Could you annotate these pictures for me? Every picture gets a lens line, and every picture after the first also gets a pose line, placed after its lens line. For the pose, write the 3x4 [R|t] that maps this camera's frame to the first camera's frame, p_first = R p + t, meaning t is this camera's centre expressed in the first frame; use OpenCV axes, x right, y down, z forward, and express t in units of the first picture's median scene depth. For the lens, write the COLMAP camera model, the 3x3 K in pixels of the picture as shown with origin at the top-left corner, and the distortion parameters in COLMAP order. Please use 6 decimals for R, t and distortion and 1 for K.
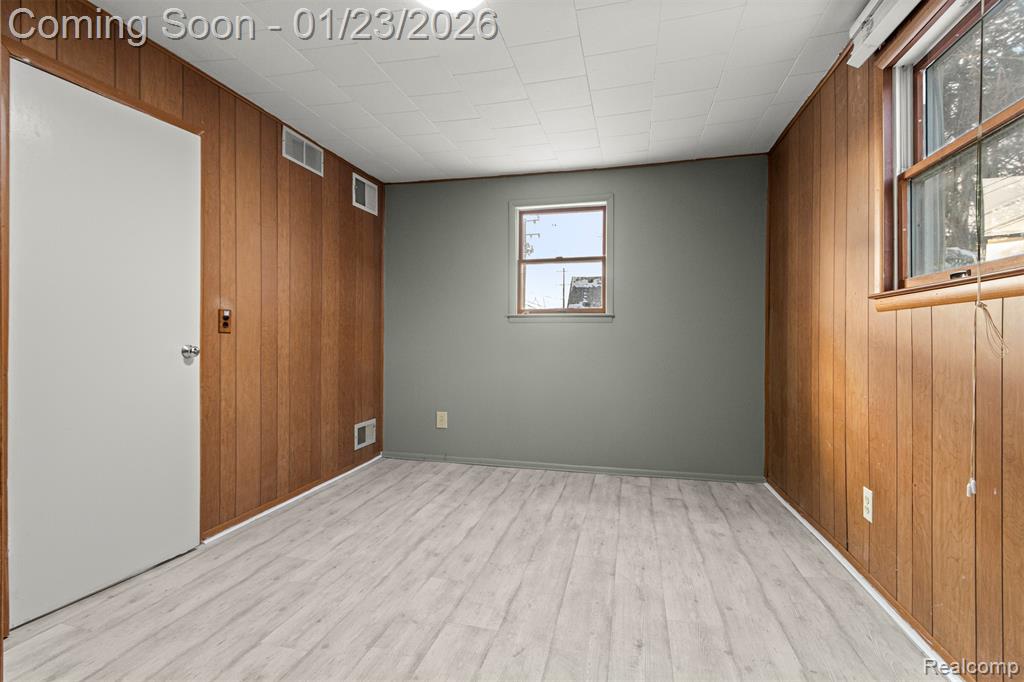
lens RADIAL K [[474.2, 0, 502.6], [0, 474.2, 339.1], [0, 0, 1]] dist [0.006904, -0.002393]
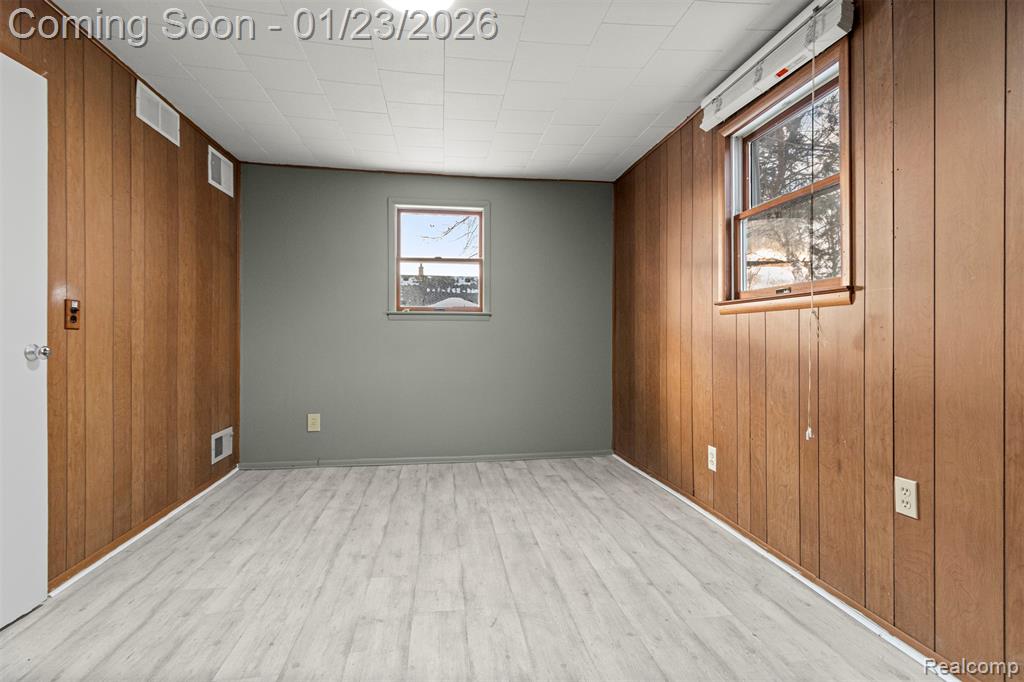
lens RADIAL K [[474.2, 0, 497.7], [0, 474.2, 336.5], [0, 0, 1]] dist [0.006904, -0.002393]
pose [[0.926129, -0.002789, 0.377196, -0.248450], [0.002900, 0.999996, 0.000276, 0.001290], [-0.377196, 0.000838, 0.926133, -0.009903]]
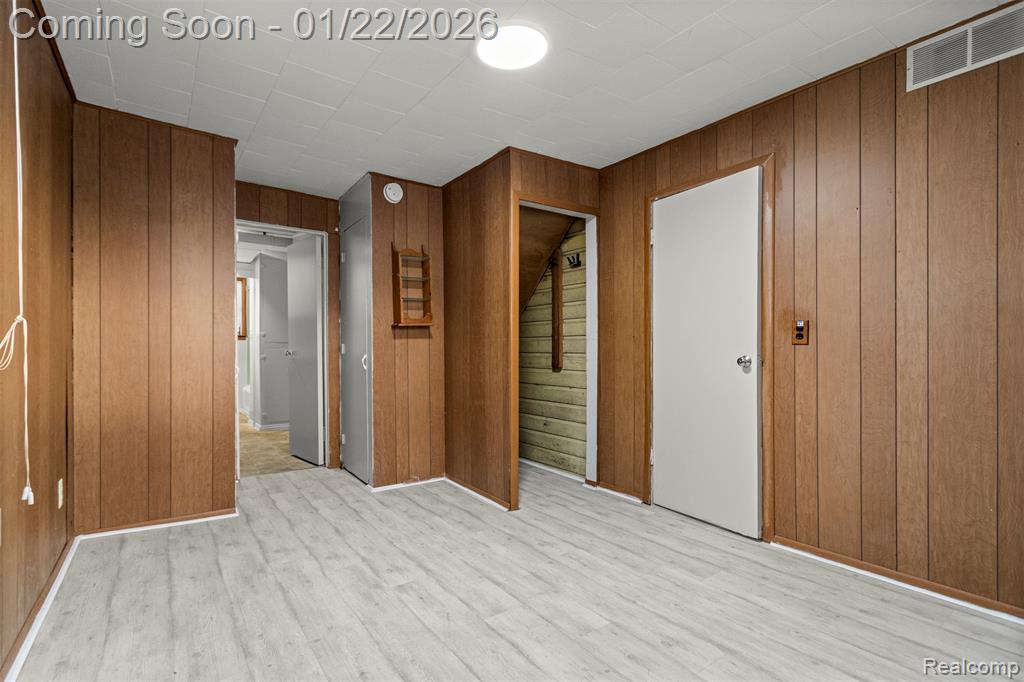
lens RADIAL K [[474.2, 0, 508.4], [0, 474.2, 346.3], [0, 0, 1]] dist [0.006904, -0.002393]
pose [[-0.619021, -0.003954, -0.785365, 0.588494], [-0.002133, 0.999992, -0.003353, -0.005377], [0.785372, -0.000400, -0.619025, 1.248560]]
